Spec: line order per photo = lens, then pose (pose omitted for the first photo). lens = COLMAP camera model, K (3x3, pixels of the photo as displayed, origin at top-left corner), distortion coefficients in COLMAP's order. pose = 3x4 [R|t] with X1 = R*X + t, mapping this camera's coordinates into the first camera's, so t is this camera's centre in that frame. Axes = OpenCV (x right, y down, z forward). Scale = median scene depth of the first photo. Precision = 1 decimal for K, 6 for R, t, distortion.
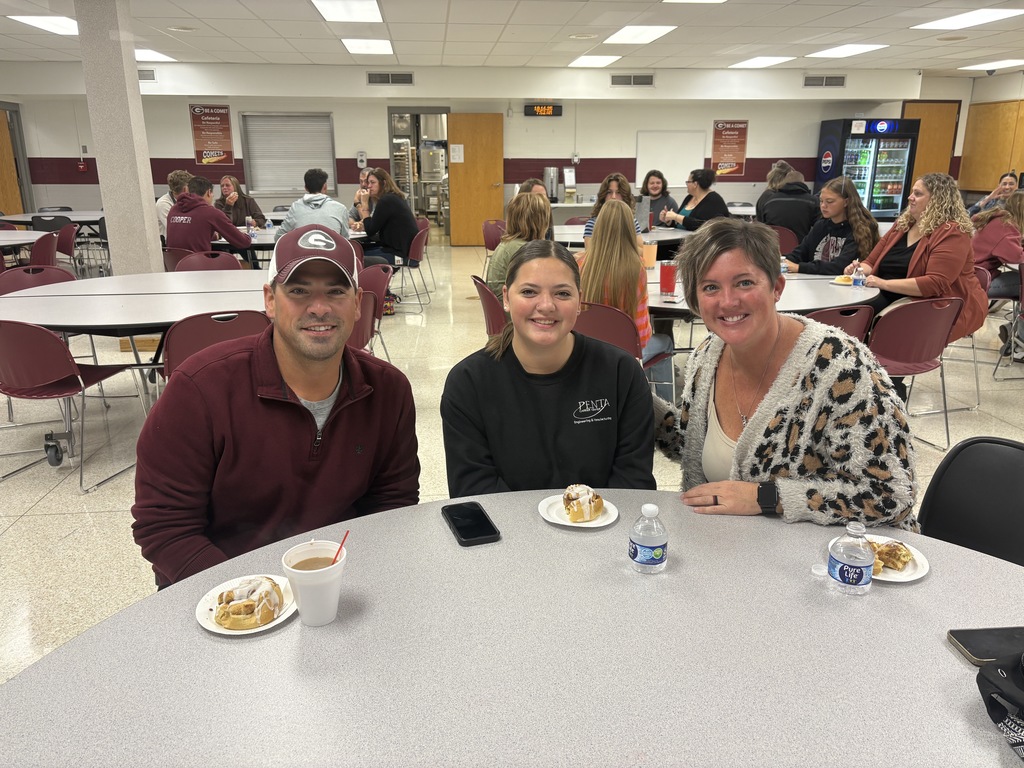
lens RADIAL K [[777.3, 0, 517.0], [0, 777.3, 391.9], [0, 0, 1]] dist [0.042958, -0.043427]
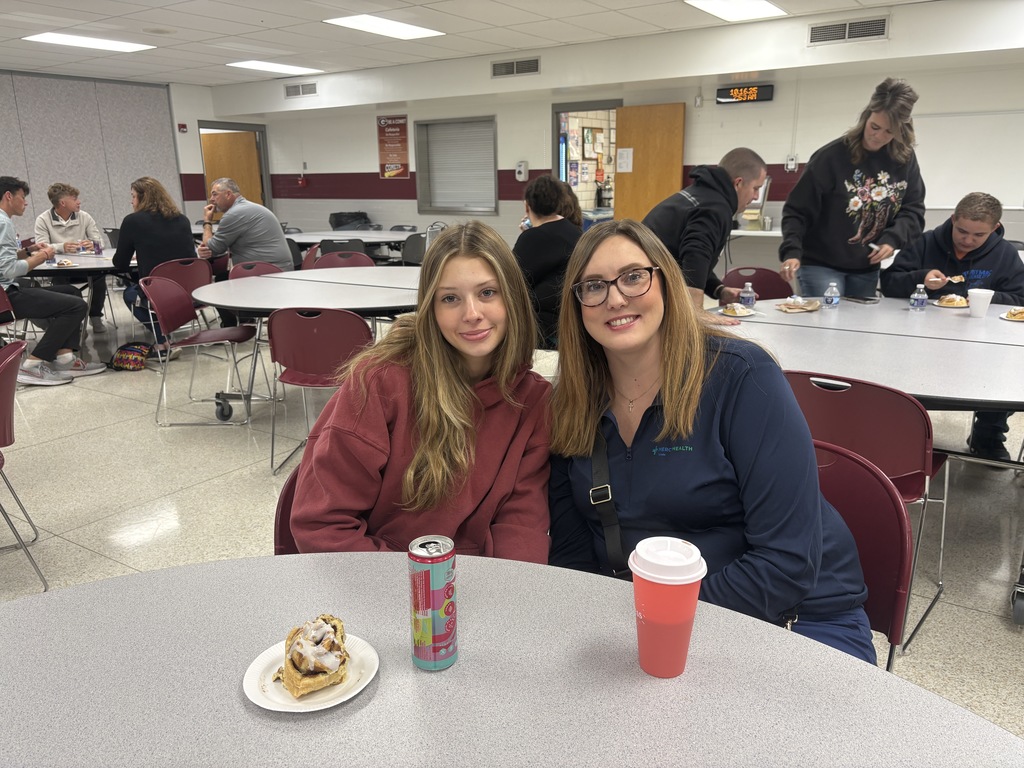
lens RADIAL K [[777.3, 0, 512.5], [0, 777.3, 382.5], [0, 0, 1]] dist [0.042958, -0.043427]
pose [[0.763650, 0.157291, -0.626177, 0.343554], [-0.173213, 0.984227, 0.035990, -0.105897], [0.621961, 0.080979, 0.778850, 0.372864]]
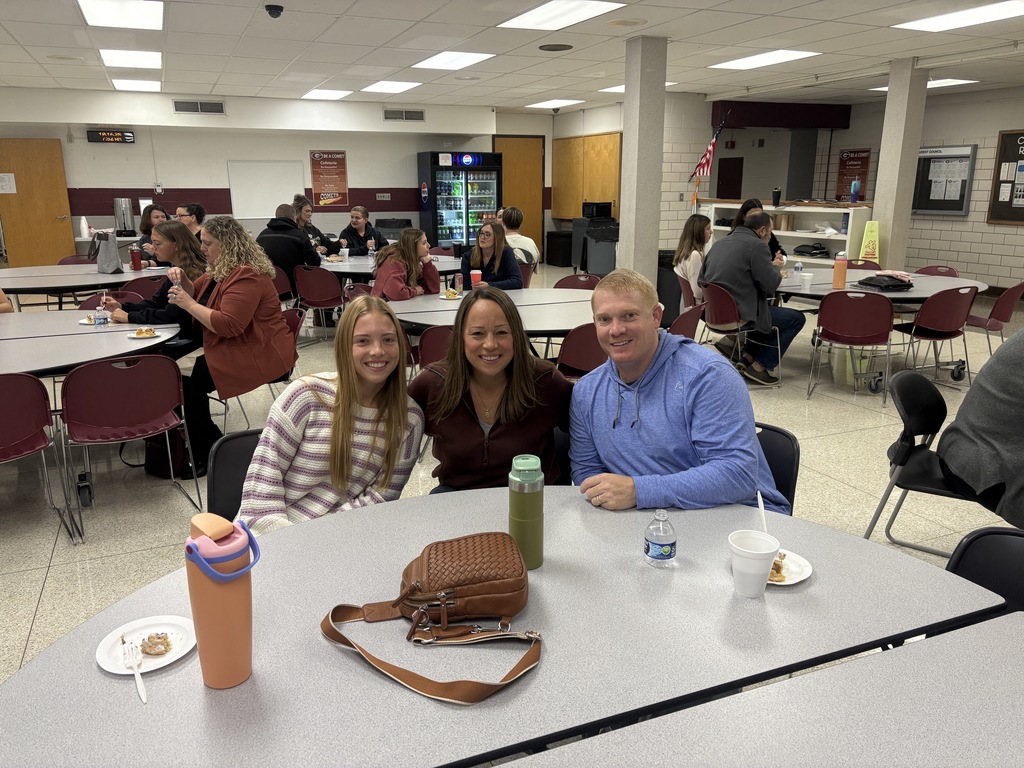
lens RADIAL K [[777.3, 0, 509.3], [0, 777.3, 388.8], [0, 0, 1]] dist [0.042958, -0.043427]
pose [[0.955725, -0.076456, 0.284154, 0.196104], [0.086089, 0.996054, -0.021547, -0.006655], [-0.281385, 0.045056, 0.958537, 0.002322]]
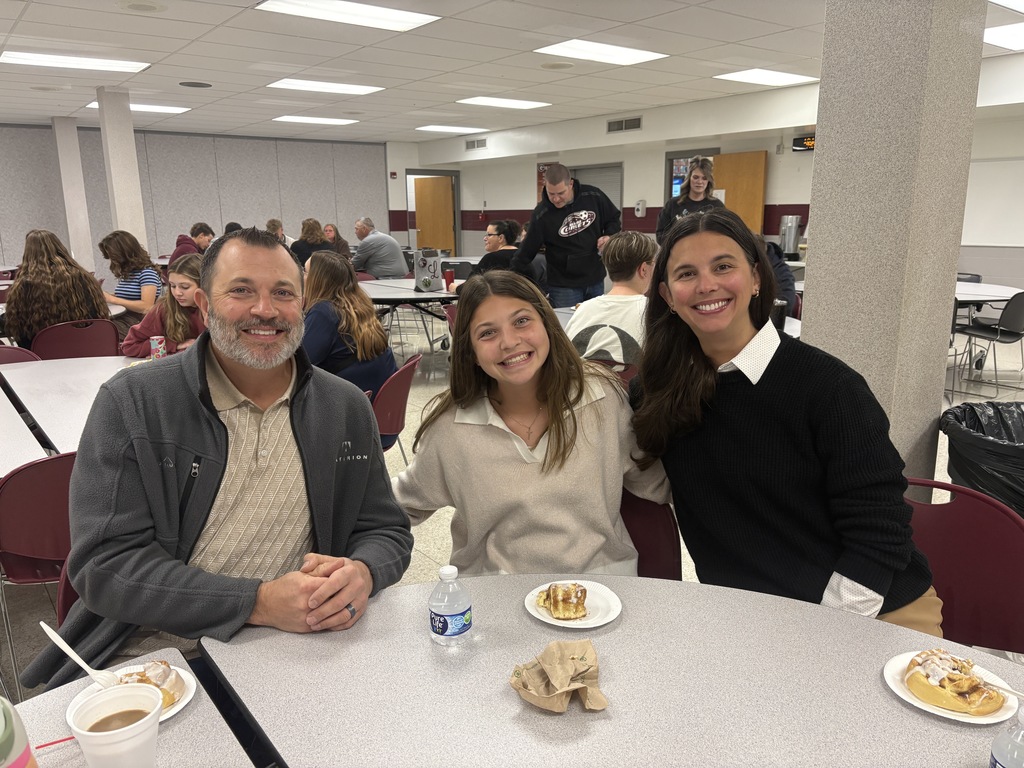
lens RADIAL K [[777.3, 0, 509.6], [0, 777.3, 387.4], [0, 0, 1]] dist [0.042958, -0.043427]
pose [[0.514589, 0.186083, -0.837002, 0.566606], [-0.235967, 0.969207, 0.070402, -0.112899], [0.824329, 0.161277, 0.542653, 0.379895]]
